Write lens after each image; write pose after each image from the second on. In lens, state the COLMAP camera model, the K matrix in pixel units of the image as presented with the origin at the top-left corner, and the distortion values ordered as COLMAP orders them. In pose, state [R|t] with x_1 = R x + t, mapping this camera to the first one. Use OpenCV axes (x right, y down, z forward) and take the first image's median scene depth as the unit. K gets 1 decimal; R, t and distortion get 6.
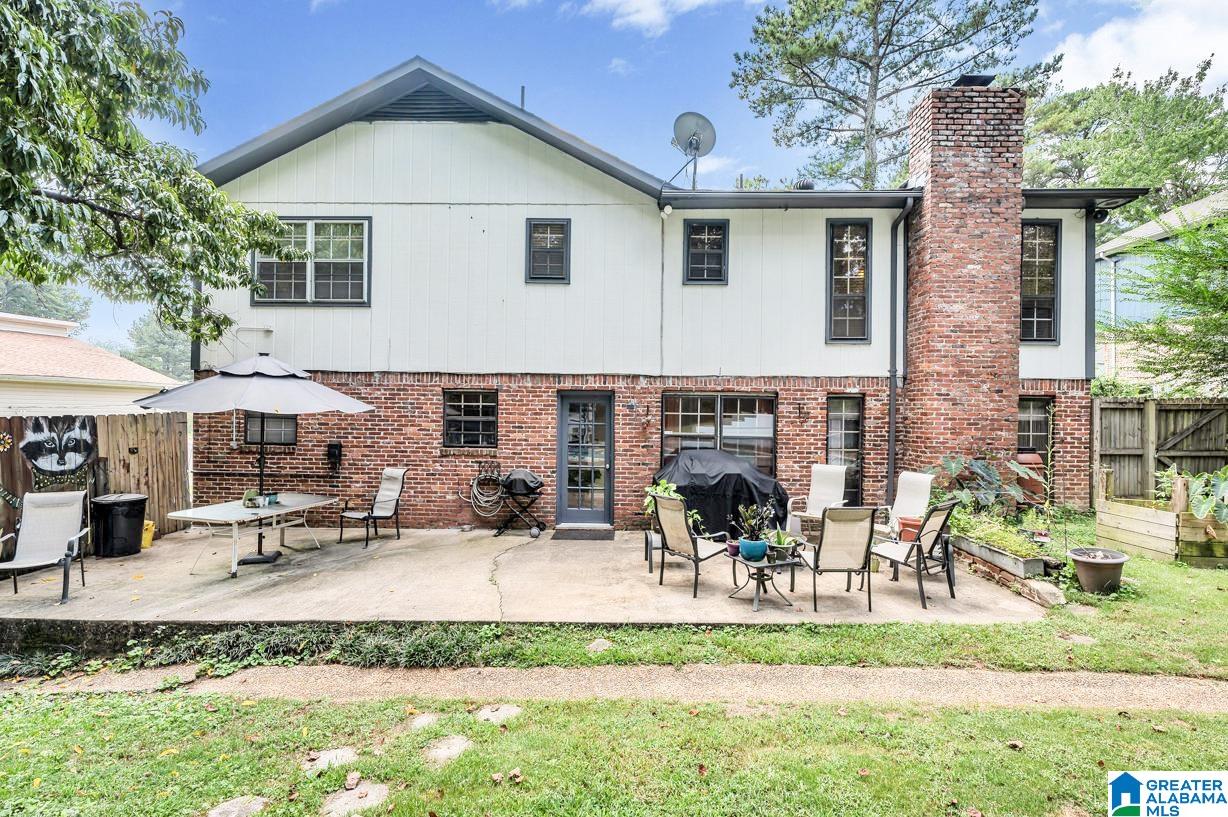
lens RADIAL K [[563.6, 0, 615.1], [0, 563.6, 418.2], [0, 0, 1]] dist [0.000559, 0.000024]
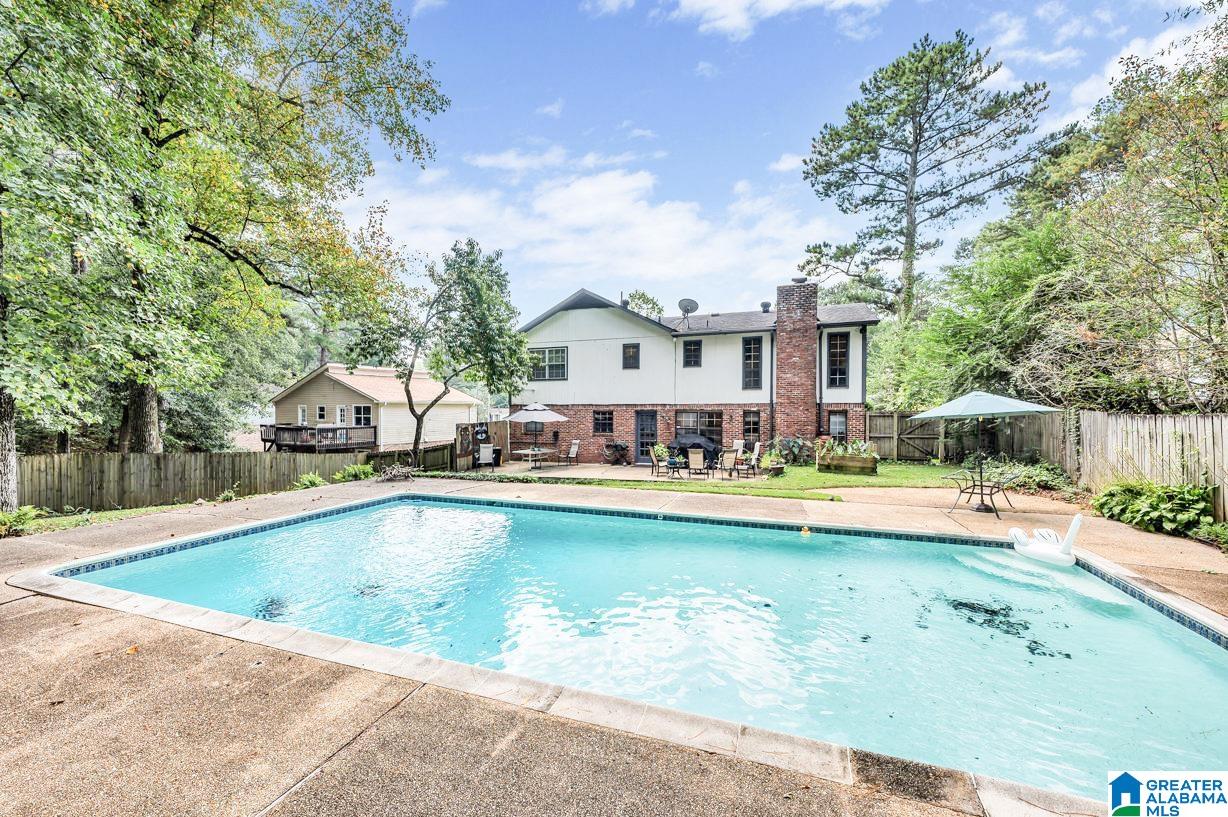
lens RADIAL K [[497.9, 0, 613.9], [0, 497.9, 410.4], [0, 0, 1]] dist [0.000596, 0.000006]
pose [[0.949852, -0.012366, -0.312455, 0.515550], [0.010187, 0.999911, -0.008604, -0.031910], [0.312533, 0.004990, 0.949894, -1.184299]]
